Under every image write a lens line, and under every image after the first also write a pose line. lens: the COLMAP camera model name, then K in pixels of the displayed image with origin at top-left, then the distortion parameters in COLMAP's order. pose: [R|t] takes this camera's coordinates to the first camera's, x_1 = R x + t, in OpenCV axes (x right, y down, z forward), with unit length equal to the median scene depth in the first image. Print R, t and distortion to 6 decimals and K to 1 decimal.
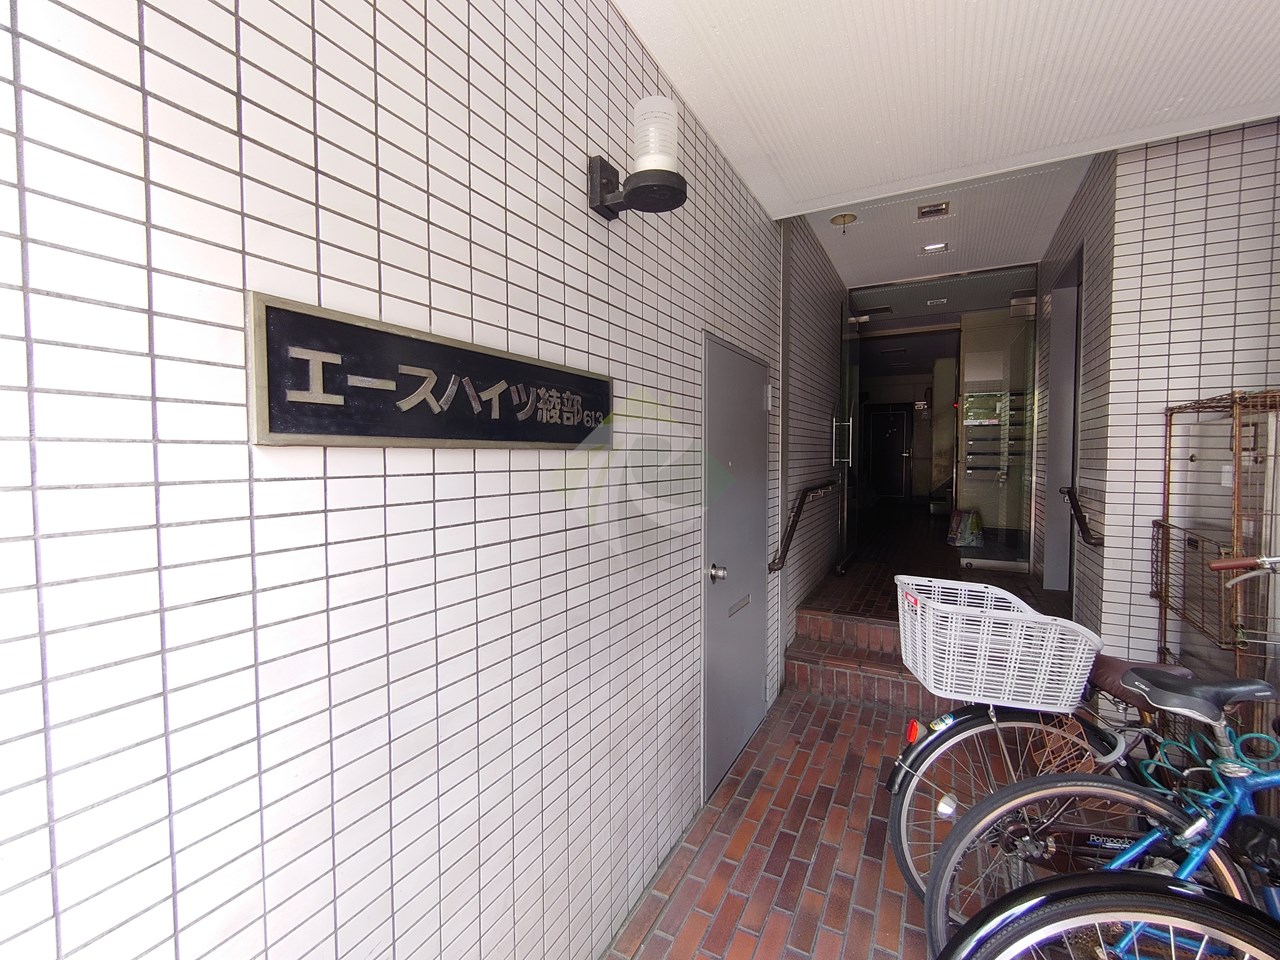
lens RADIAL K [[546.6, 0, 644.5], [0, 546.6, 479.2], [0, 0, 1]] dist [-0.001774, -0.001532]
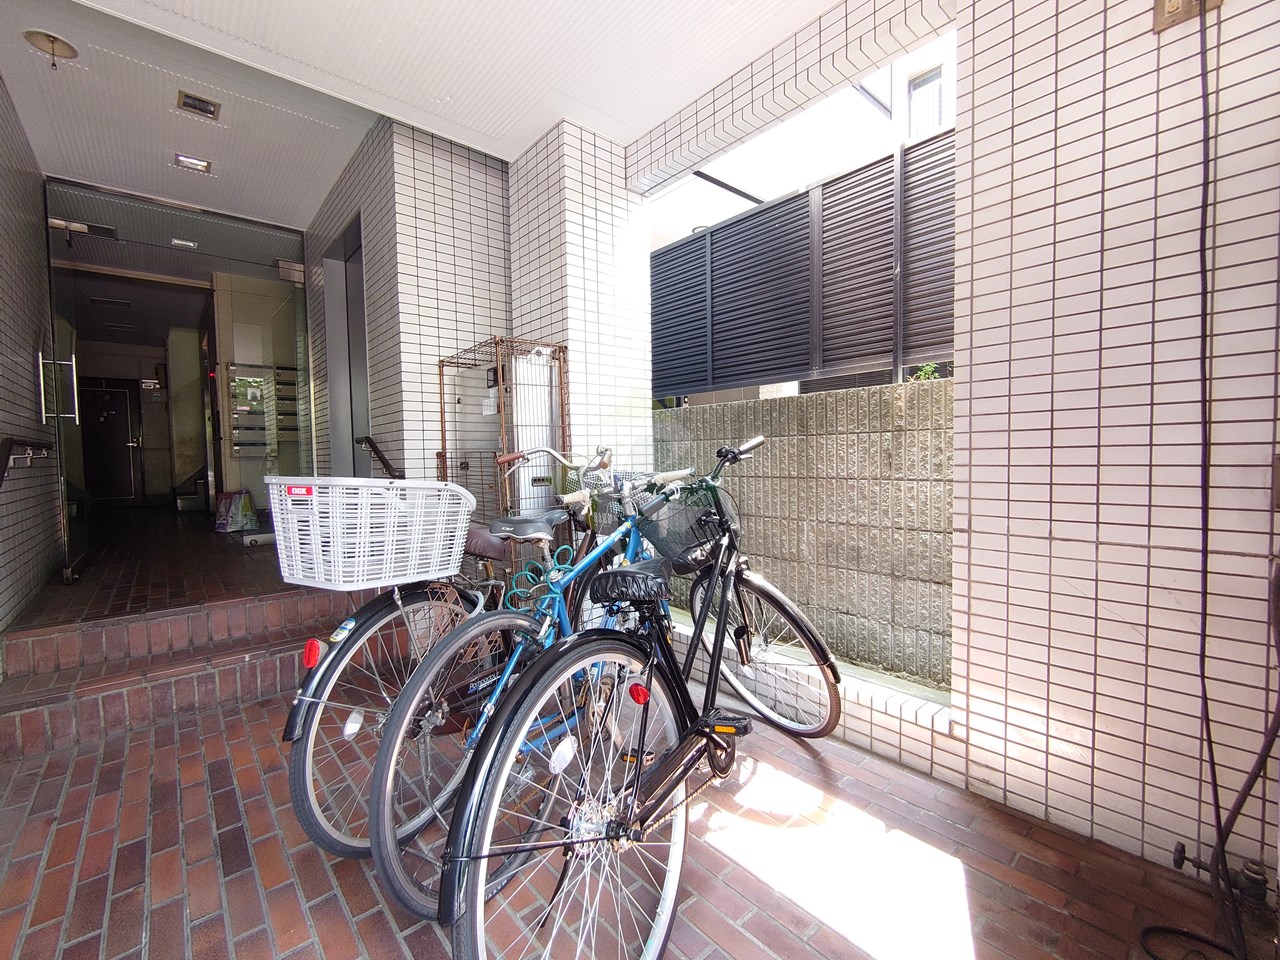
lens RADIAL K [[546.6, 0, 641.0], [0, 546.6, 480.4], [0, 0, 1]] dist [-0.001774, -0.001532]
pose [[0.345219, -0.046366, 0.937376, -0.050490], [0.058737, 0.997888, 0.027727, 0.113446], [-0.936682, 0.045486, 0.347213, 0.131217]]
